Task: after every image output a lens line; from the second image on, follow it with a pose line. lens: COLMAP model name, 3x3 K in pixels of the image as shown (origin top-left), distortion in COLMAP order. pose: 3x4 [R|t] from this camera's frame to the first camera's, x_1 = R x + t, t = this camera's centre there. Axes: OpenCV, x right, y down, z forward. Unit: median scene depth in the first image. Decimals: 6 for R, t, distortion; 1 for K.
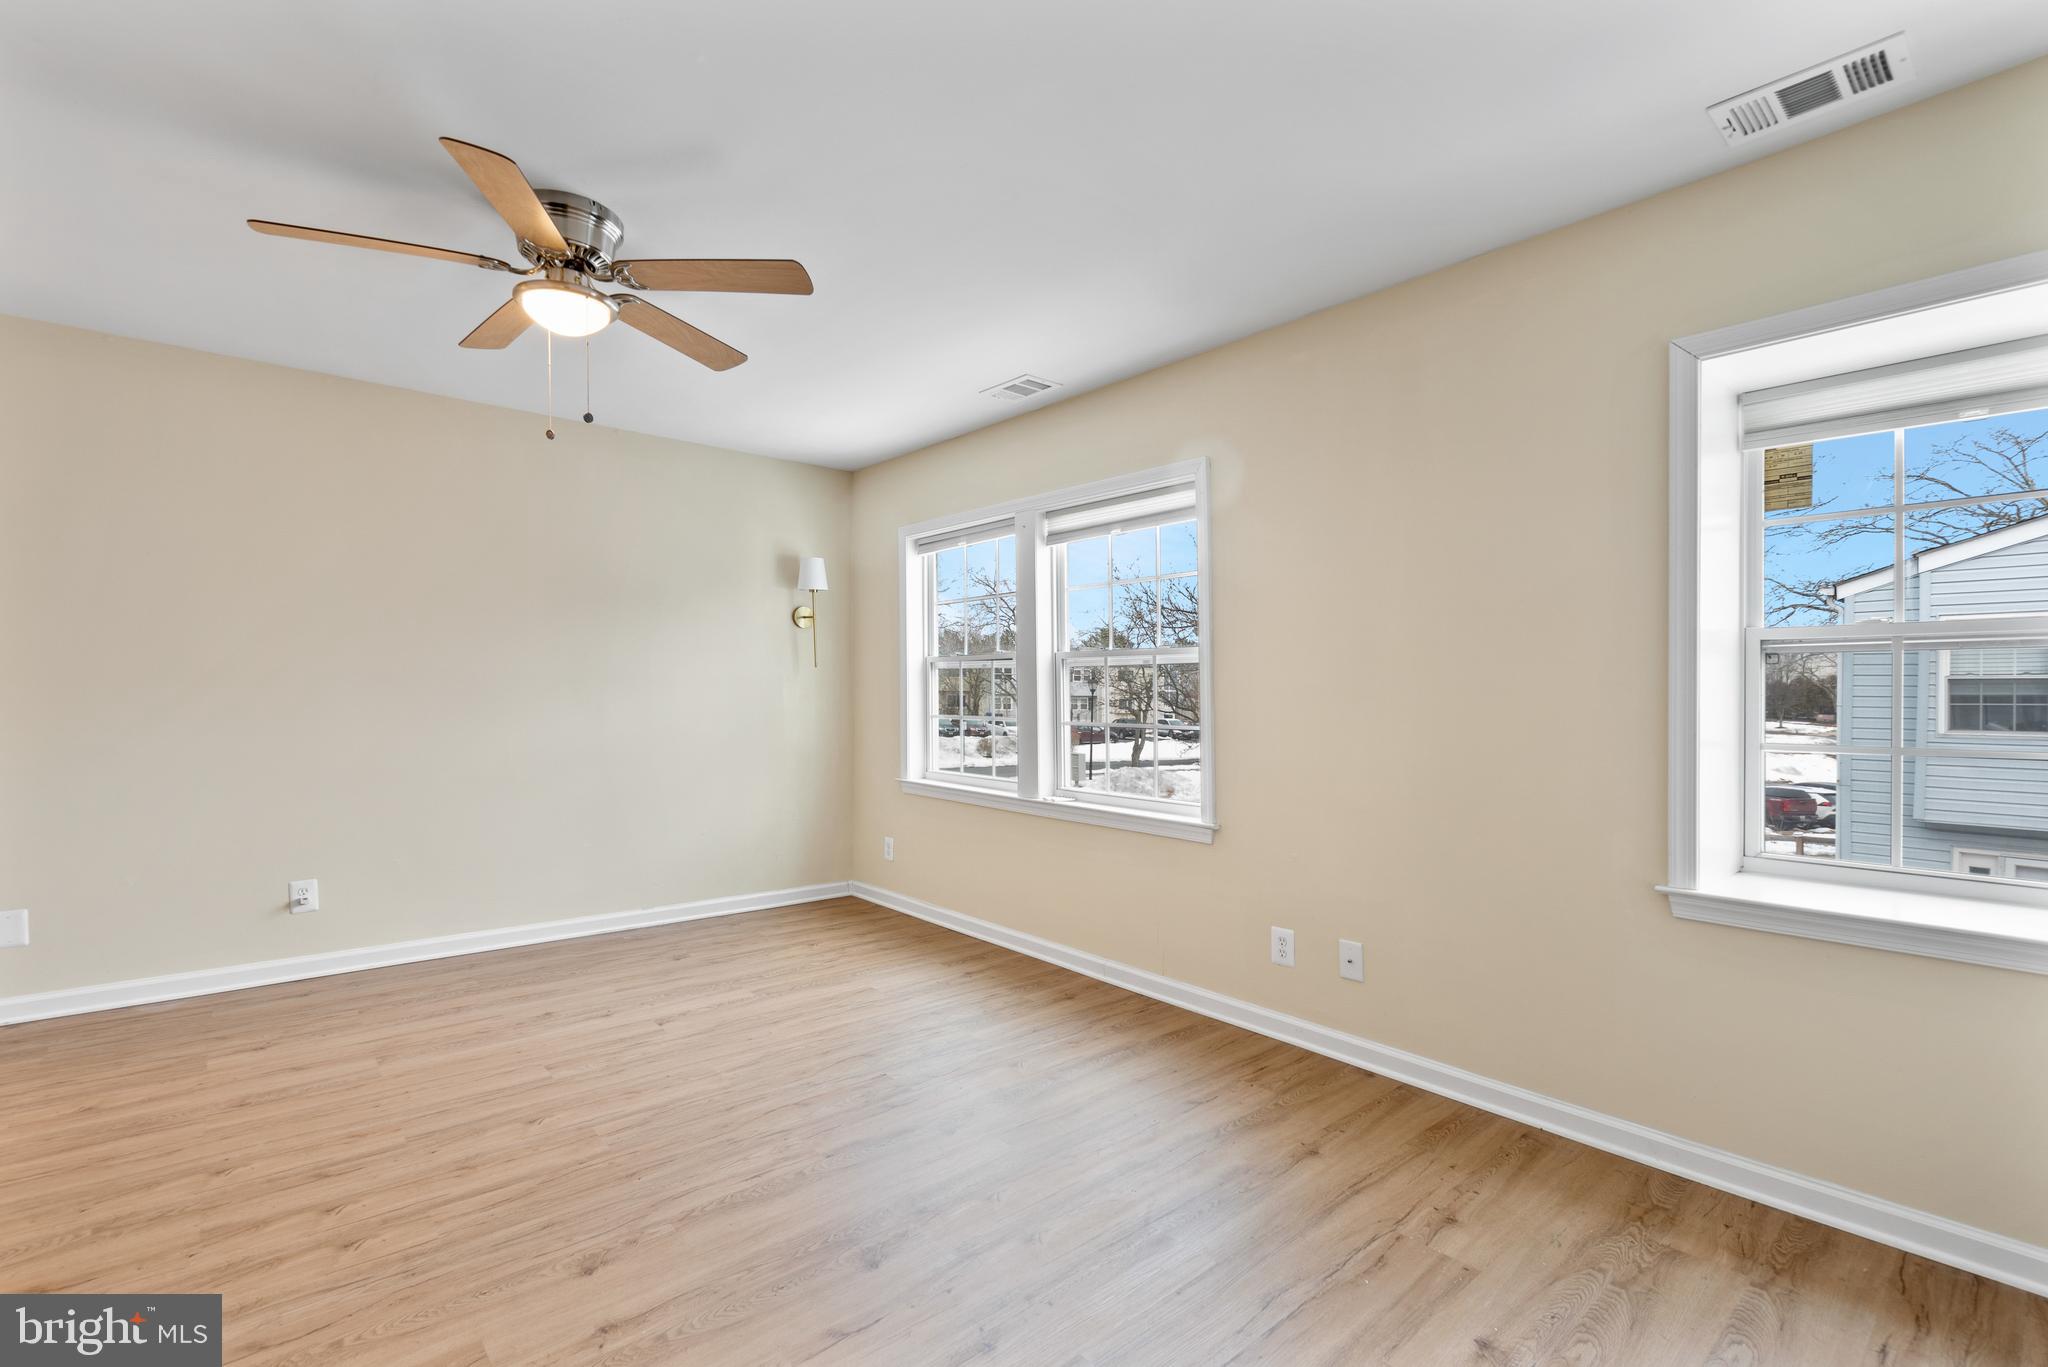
lens RADIAL K [[877.1, 0, 1027.3], [0, 877.1, 683.6], [0, 0, 1]] dist [-0.002385, 0.001000]
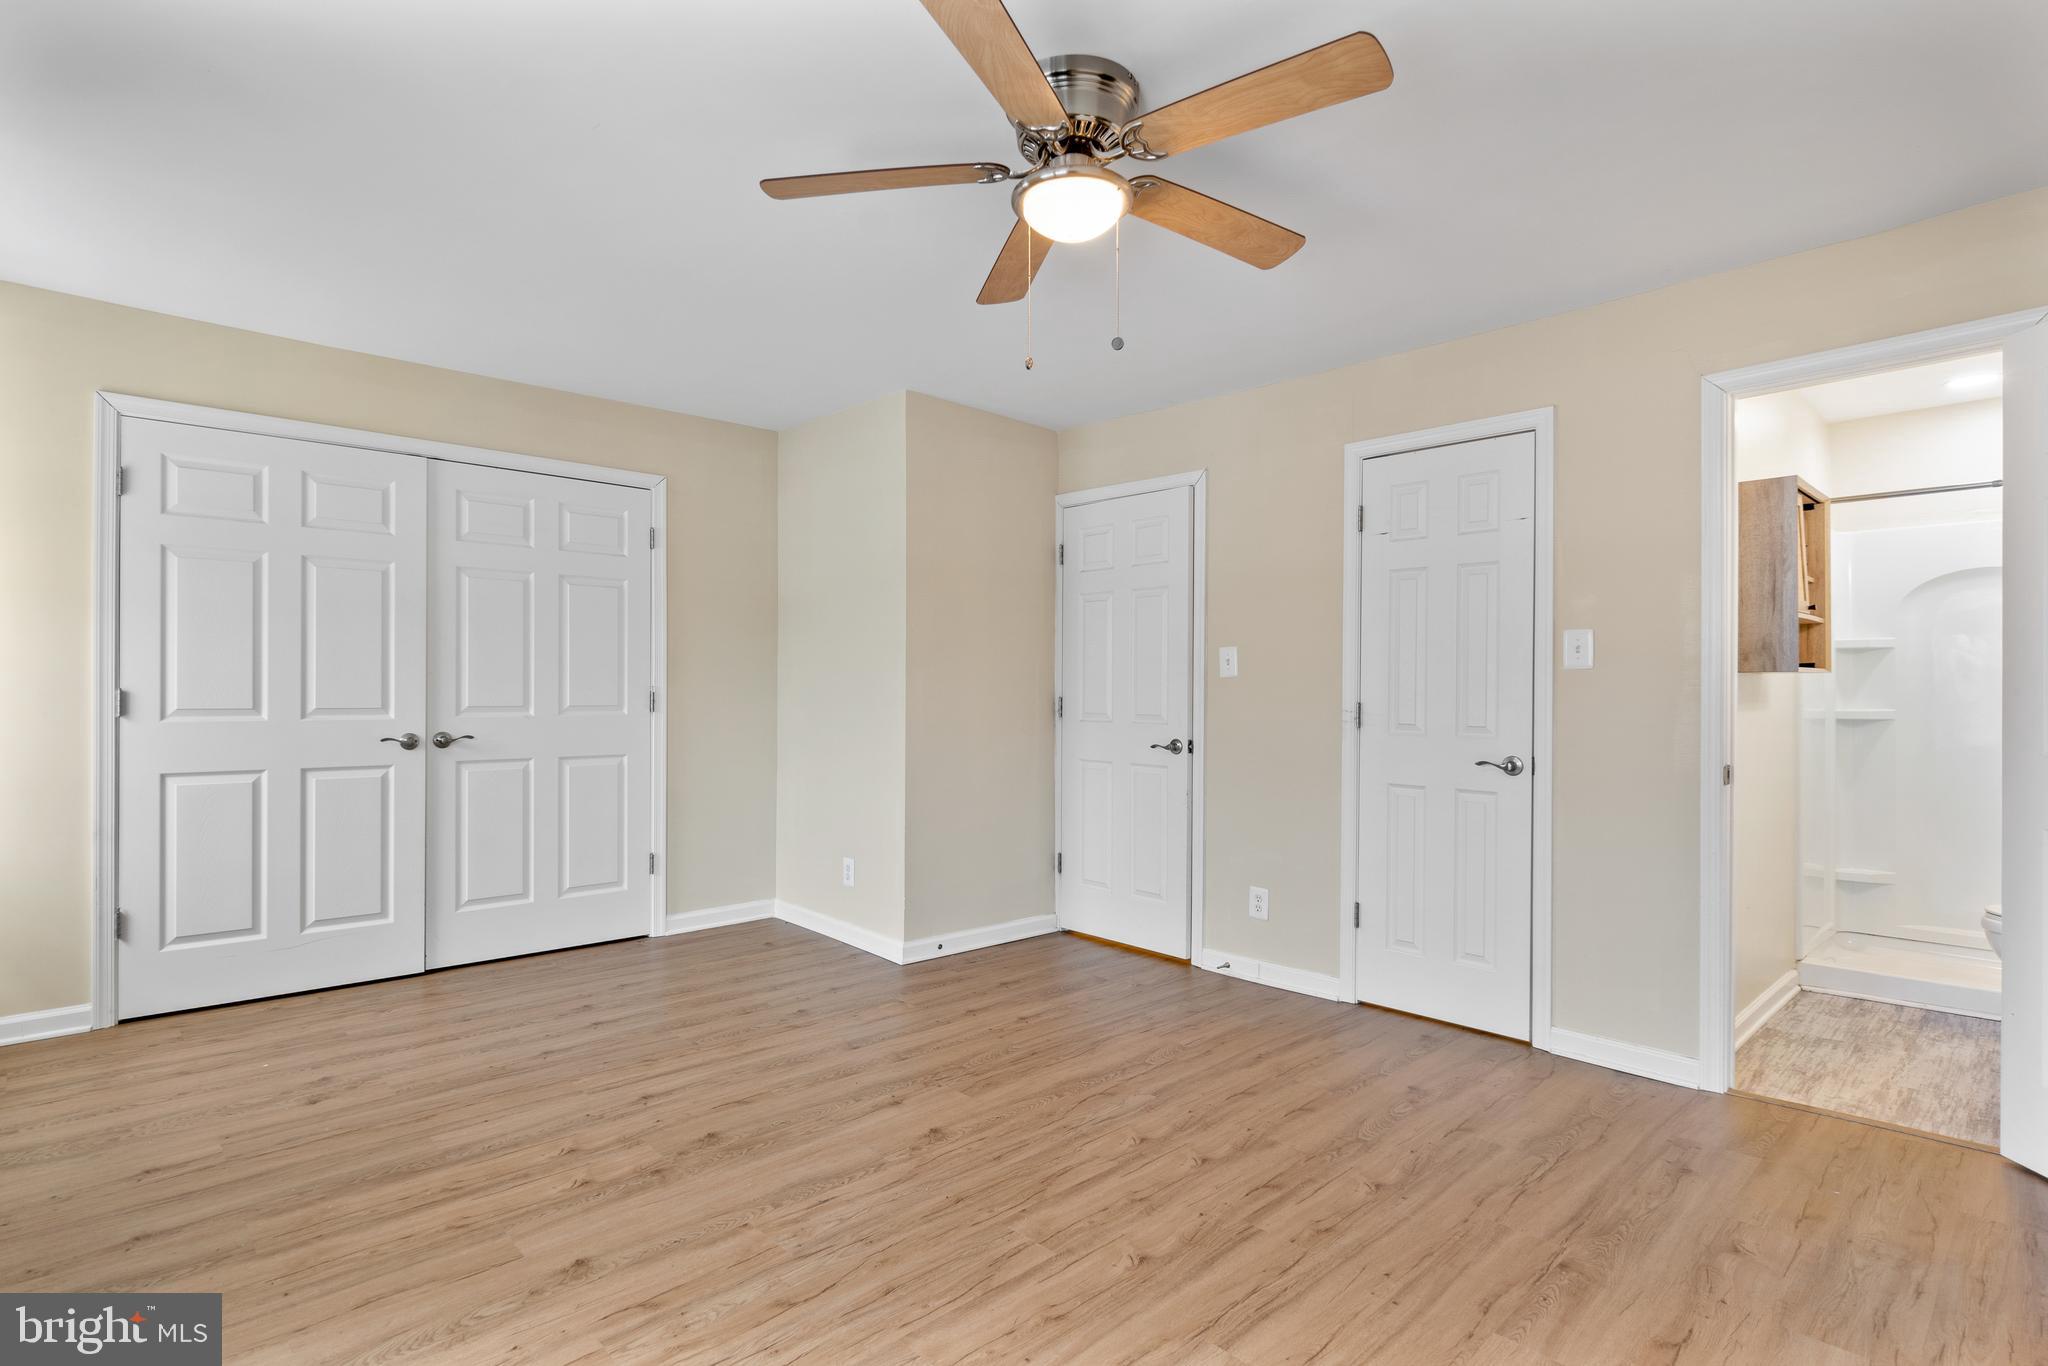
lens RADIAL K [[981.0, 0, 1024.7], [0, 981.0, 686.1], [0, 0, 1]] dist [0.004576, 0.000319]
pose [[-0.998929, -0.018338, -0.042492, -0.455533], [-0.017839, 0.999768, -0.012081, 0.022622], [0.042703, -0.011310, -0.999024, 2.004451]]
